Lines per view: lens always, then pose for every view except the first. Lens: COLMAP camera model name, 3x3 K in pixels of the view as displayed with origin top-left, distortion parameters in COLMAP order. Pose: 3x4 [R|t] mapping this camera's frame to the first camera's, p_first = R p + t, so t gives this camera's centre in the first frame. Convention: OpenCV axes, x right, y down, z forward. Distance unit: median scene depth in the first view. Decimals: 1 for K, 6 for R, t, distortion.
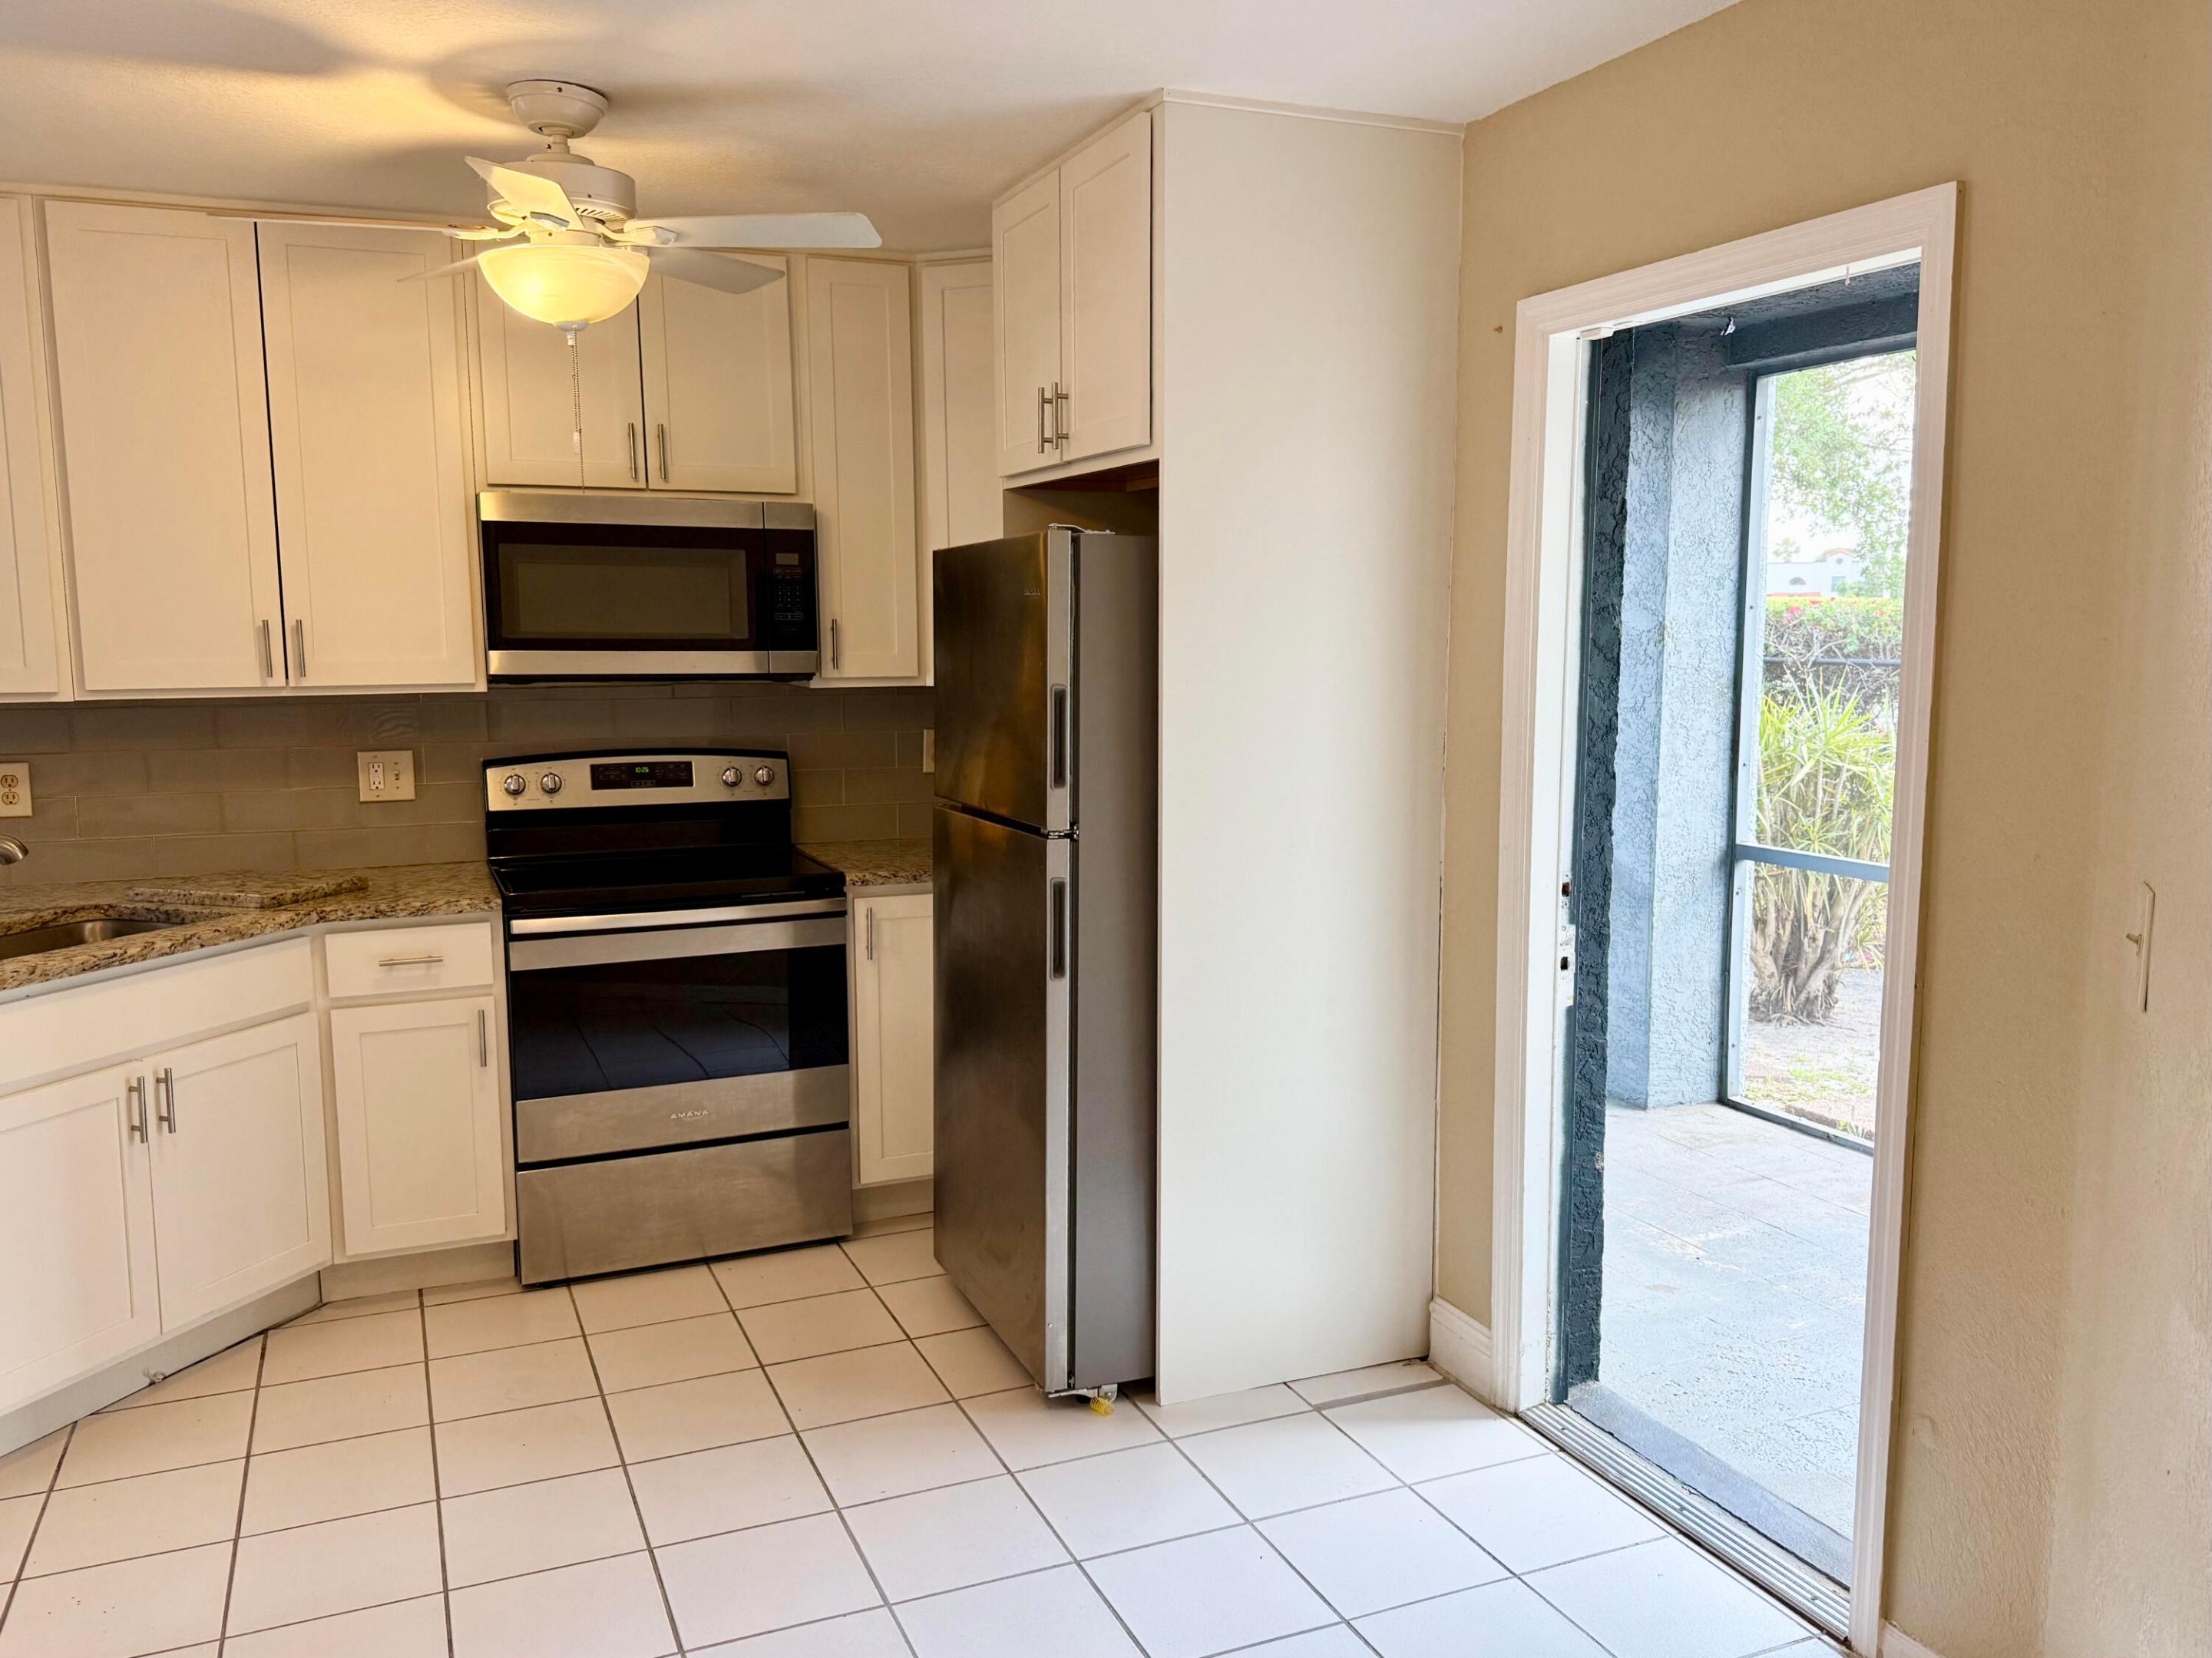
lens RADIAL K [[1650.5, 0, 1096.4], [0, 1650.5, 842.6], [0, 0, 1]] dist [0.061405, -0.000827]
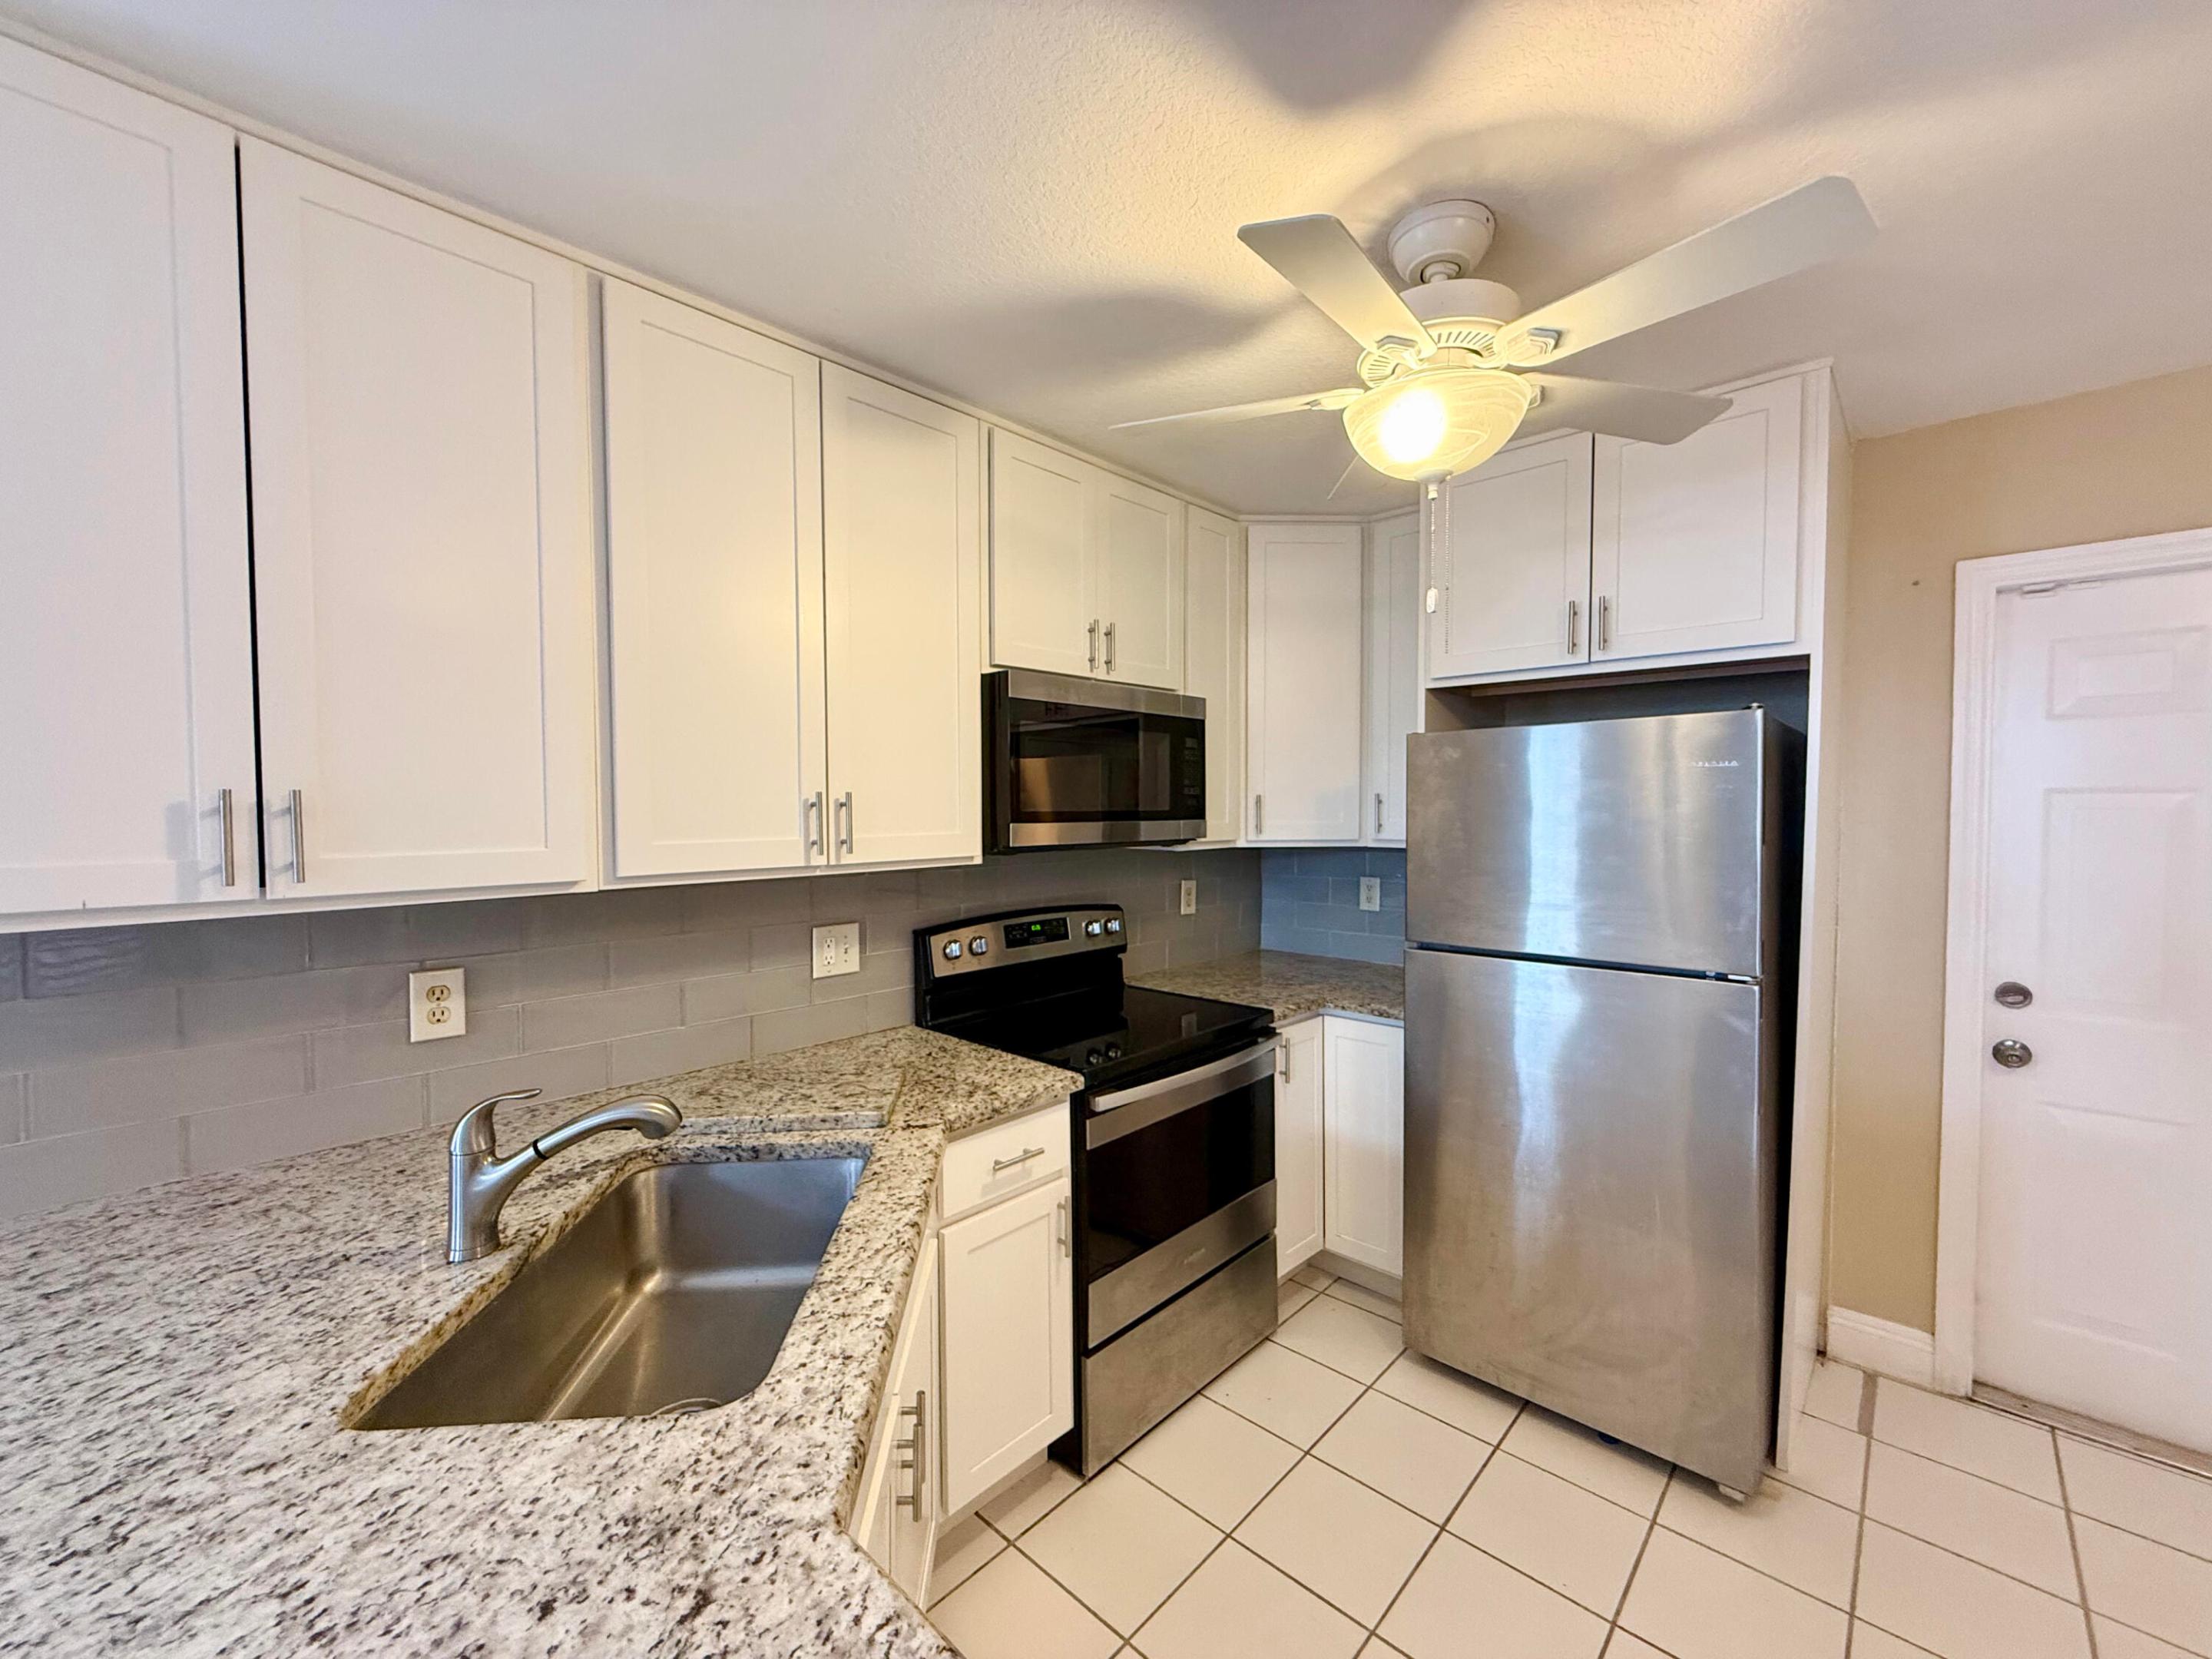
lens RADIAL K [[872.2, 0, 1106.0], [0, 872.2, 829.5], [0, 0, 1]] dist [0.011715, -0.000044]
pose [[0.914134, -0.010210, 0.405284, -0.522051], [0.053750, 0.993910, -0.096197, -0.056272], [-0.401834, 0.109721, 0.909115, 0.491151]]
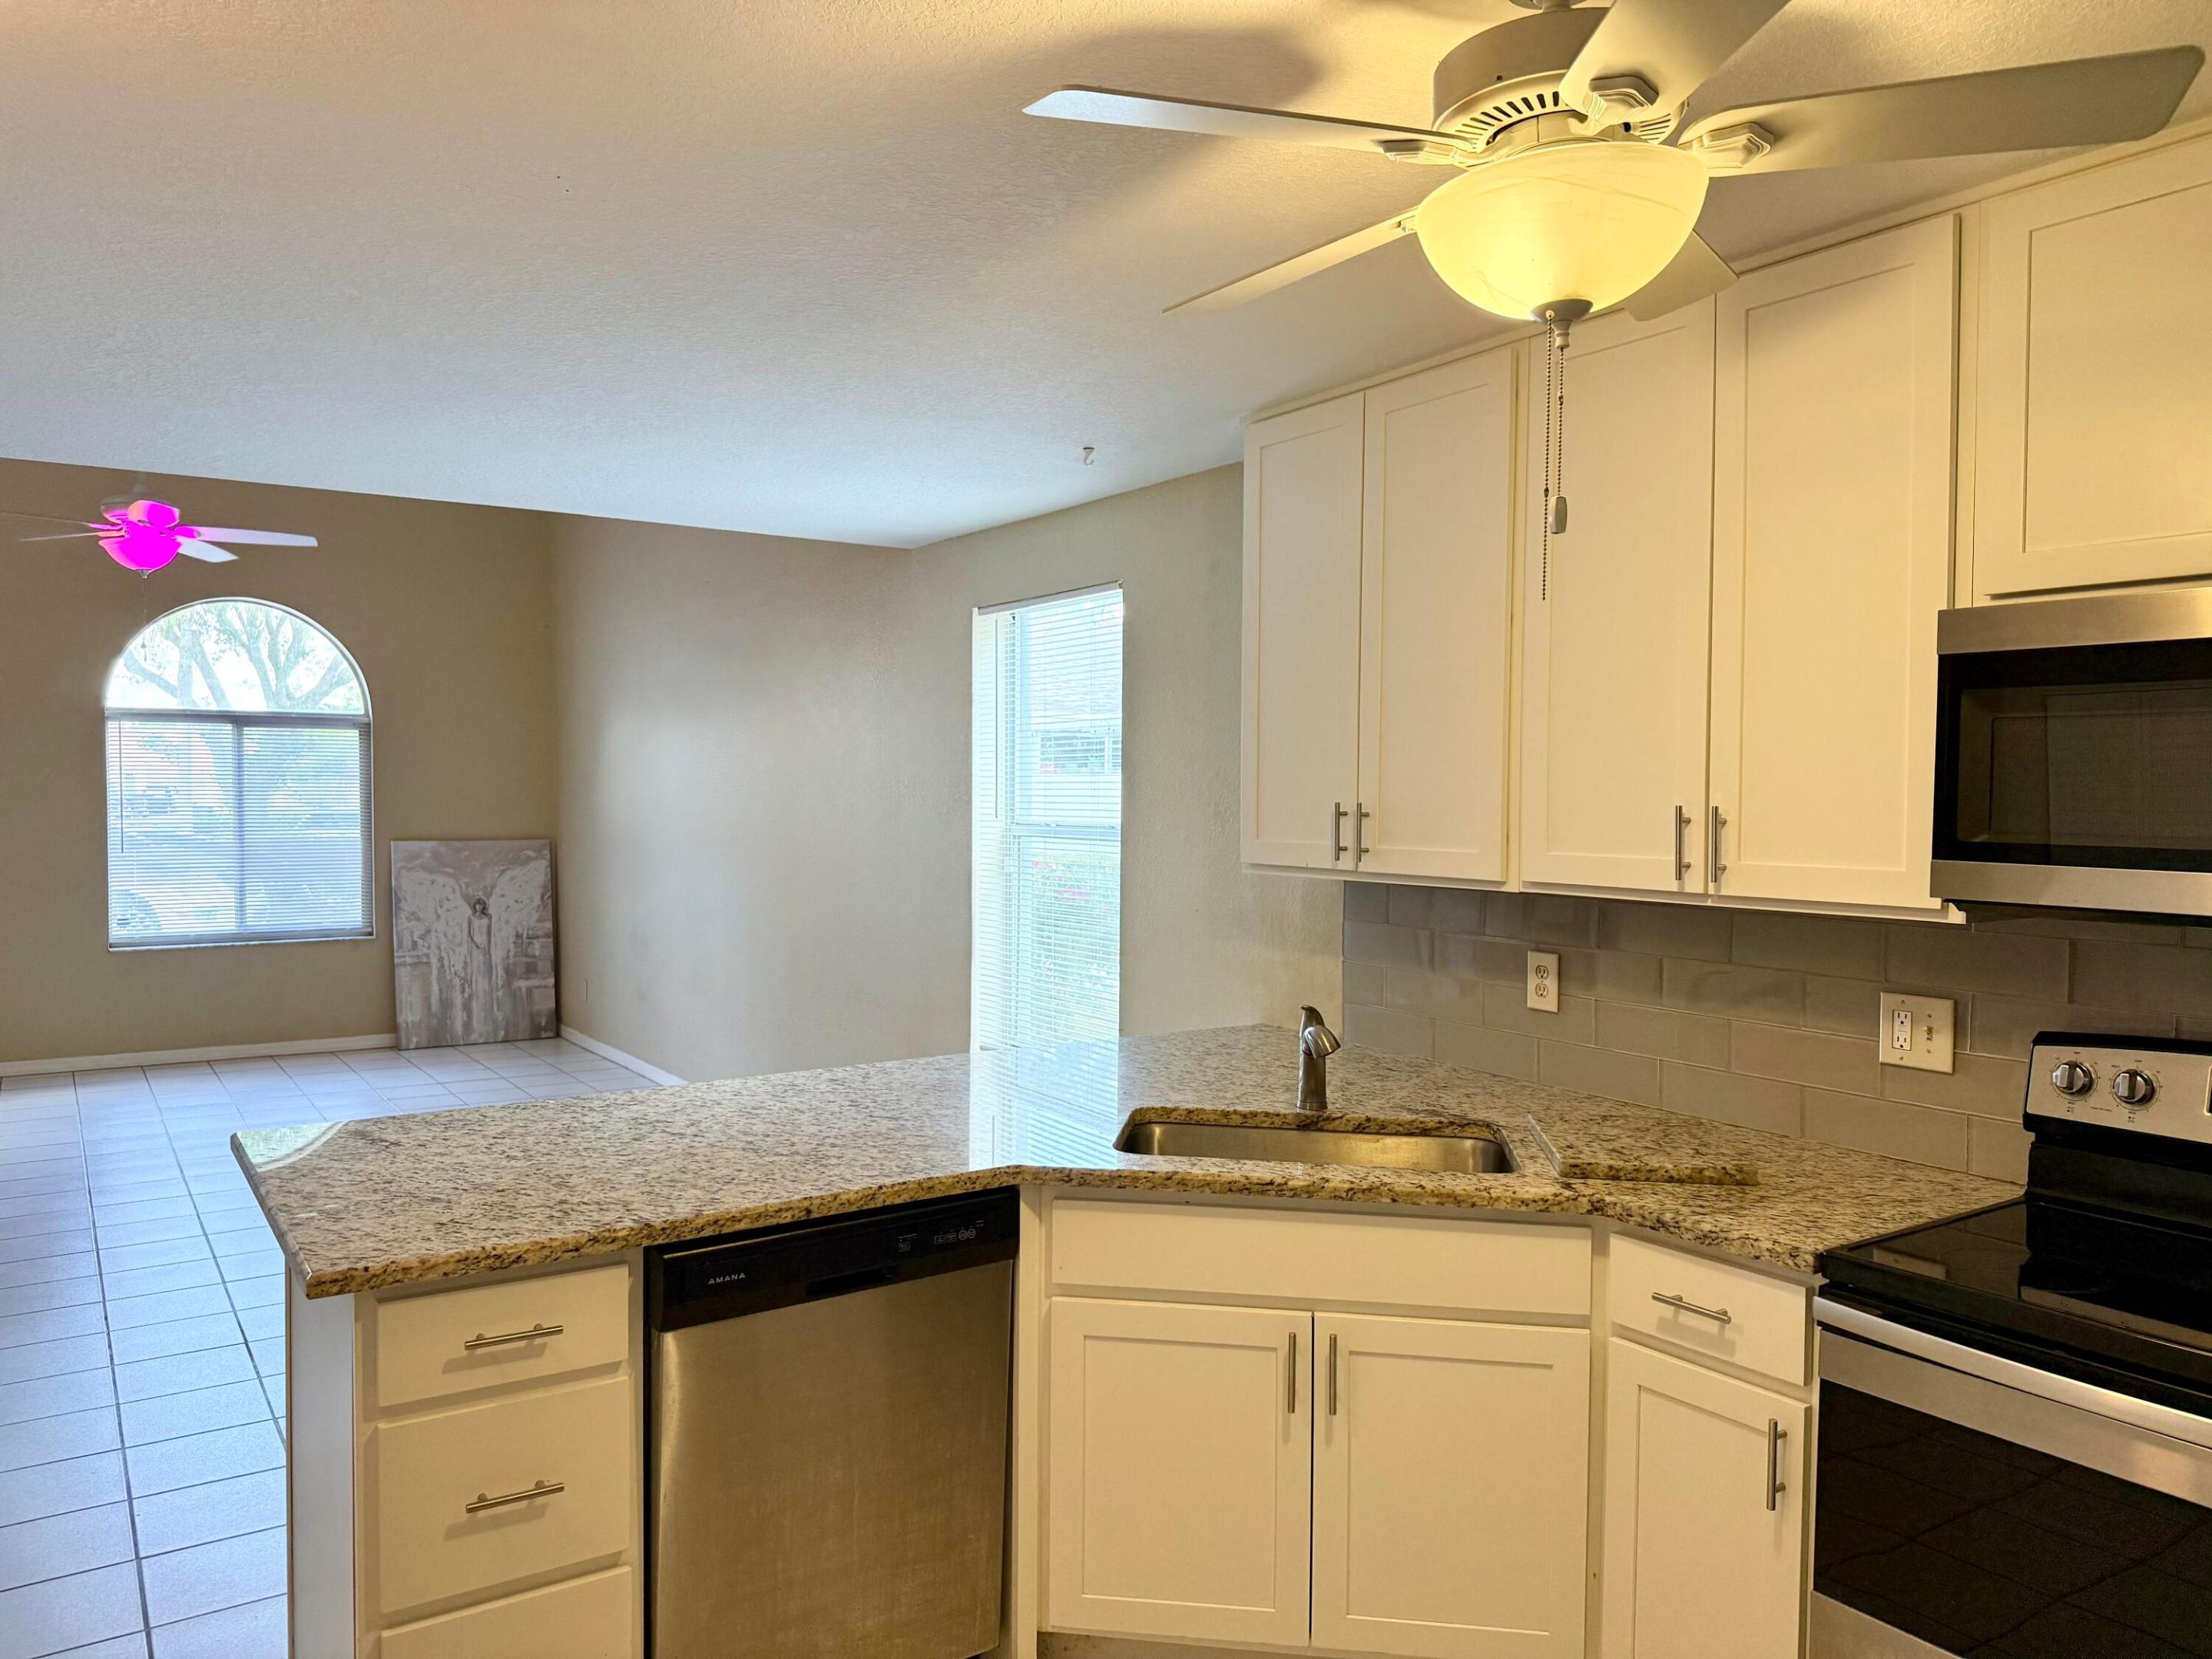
lens RADIAL K [[1650.7, 0, 1096.4], [0, 1650.7, 843.1], [0, 0, 1]] dist [0.061405, -0.000827]
pose [[0.187122, 0.040007, -0.981522, 0.190887], [-0.135314, 0.990695, 0.014584, -0.086330], [0.972972, 0.130084, 0.190795, 0.572922]]
